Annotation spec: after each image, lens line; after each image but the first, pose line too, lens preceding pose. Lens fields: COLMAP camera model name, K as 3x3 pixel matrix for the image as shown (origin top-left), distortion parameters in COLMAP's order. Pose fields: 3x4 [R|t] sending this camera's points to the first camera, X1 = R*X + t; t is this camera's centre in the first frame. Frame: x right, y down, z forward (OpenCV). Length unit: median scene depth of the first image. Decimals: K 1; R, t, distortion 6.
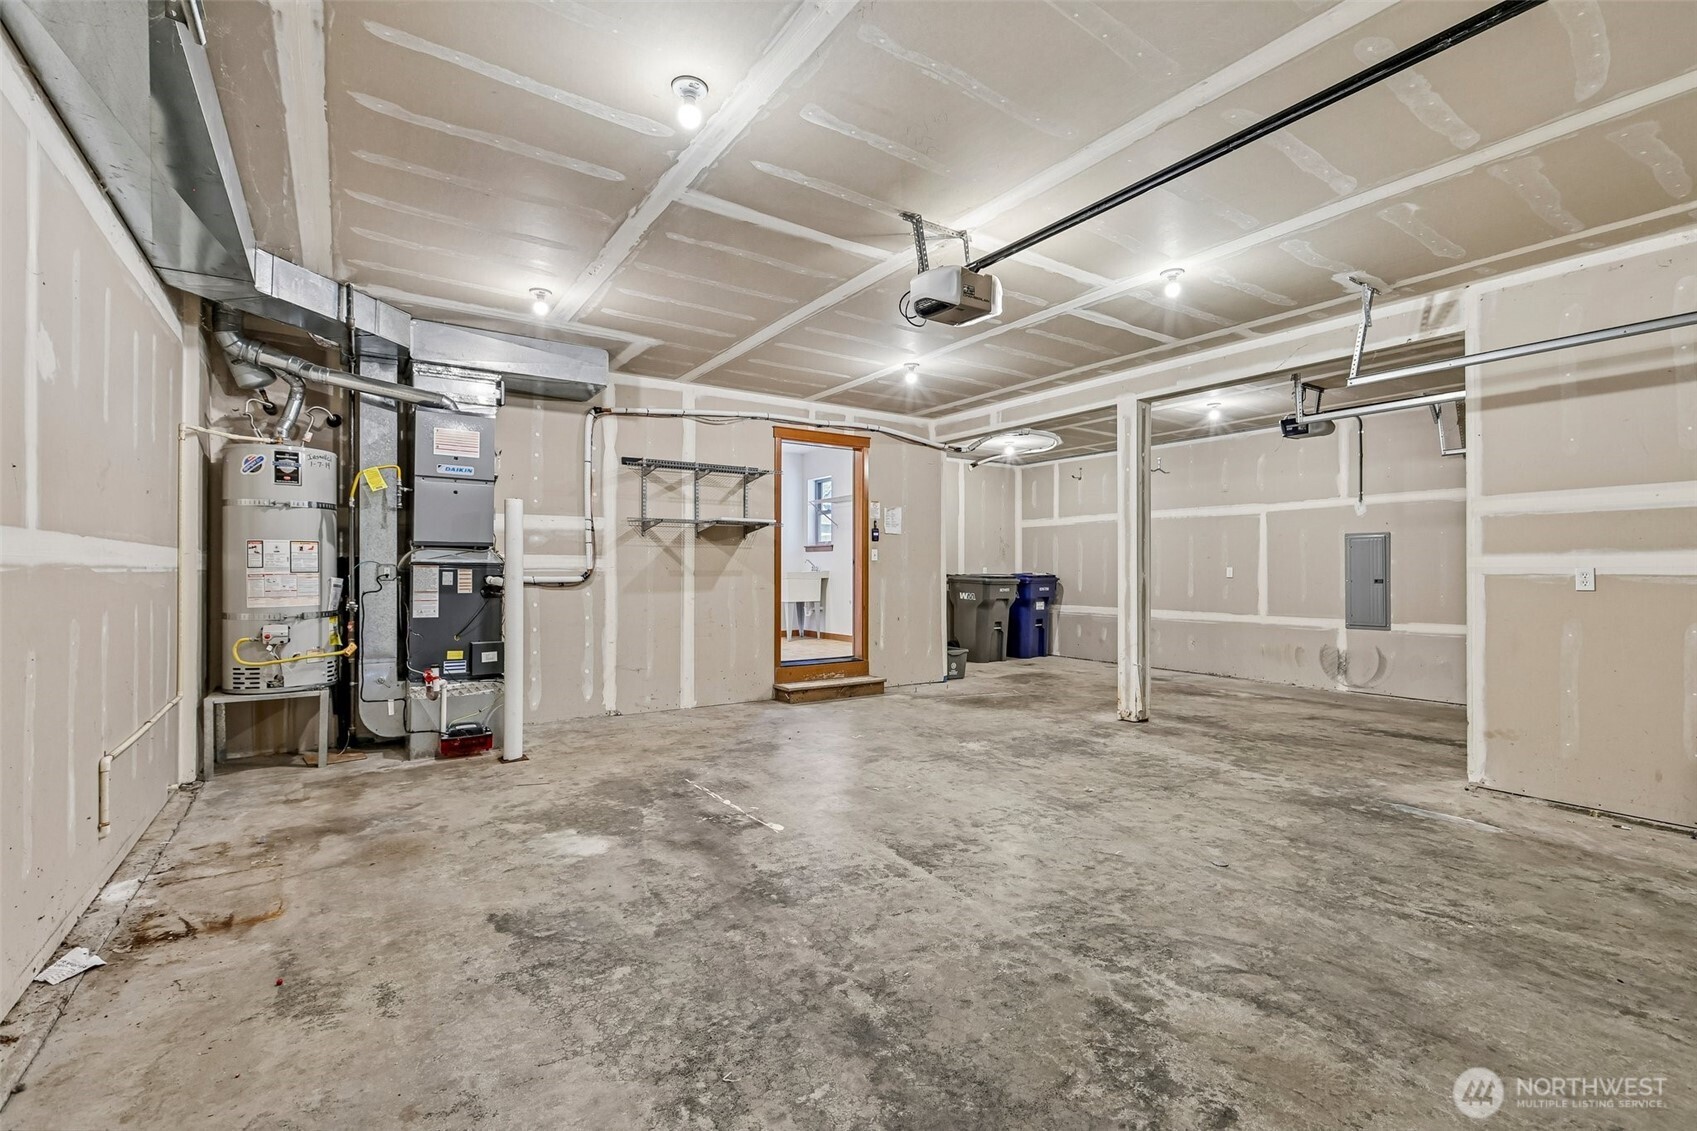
lens RADIAL K [[756.5, 0, 853.3], [0, 756.5, 572.7], [0, 0, 1]] dist [0.003832, 0.002146]
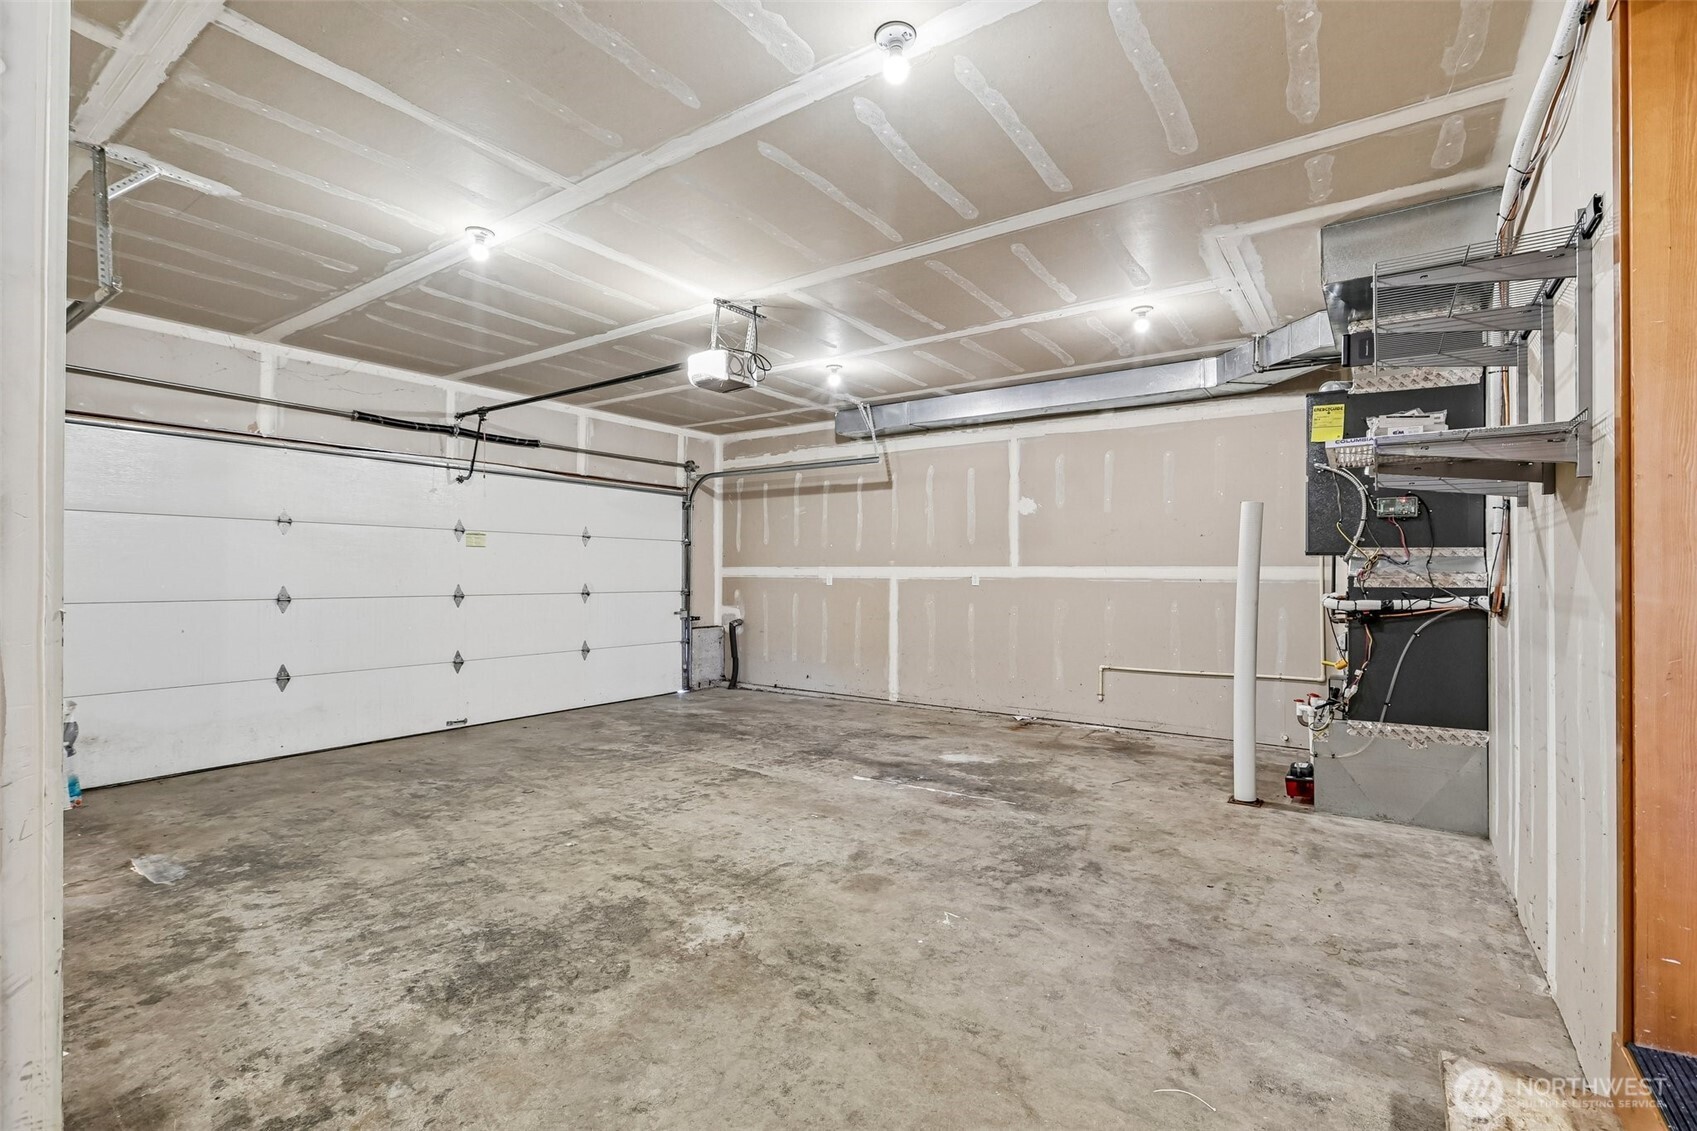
lens RADIAL K [[756.5, 0, 858.9], [0, 756.5, 563.6], [0, 0, 1]] dist [0.003832, 0.002146]
pose [[-0.932788, -0.009715, -0.360295, 0.358509], [-0.006384, 0.999925, -0.010434, -0.018541], [0.360370, -0.007432, -0.932780, 2.130216]]
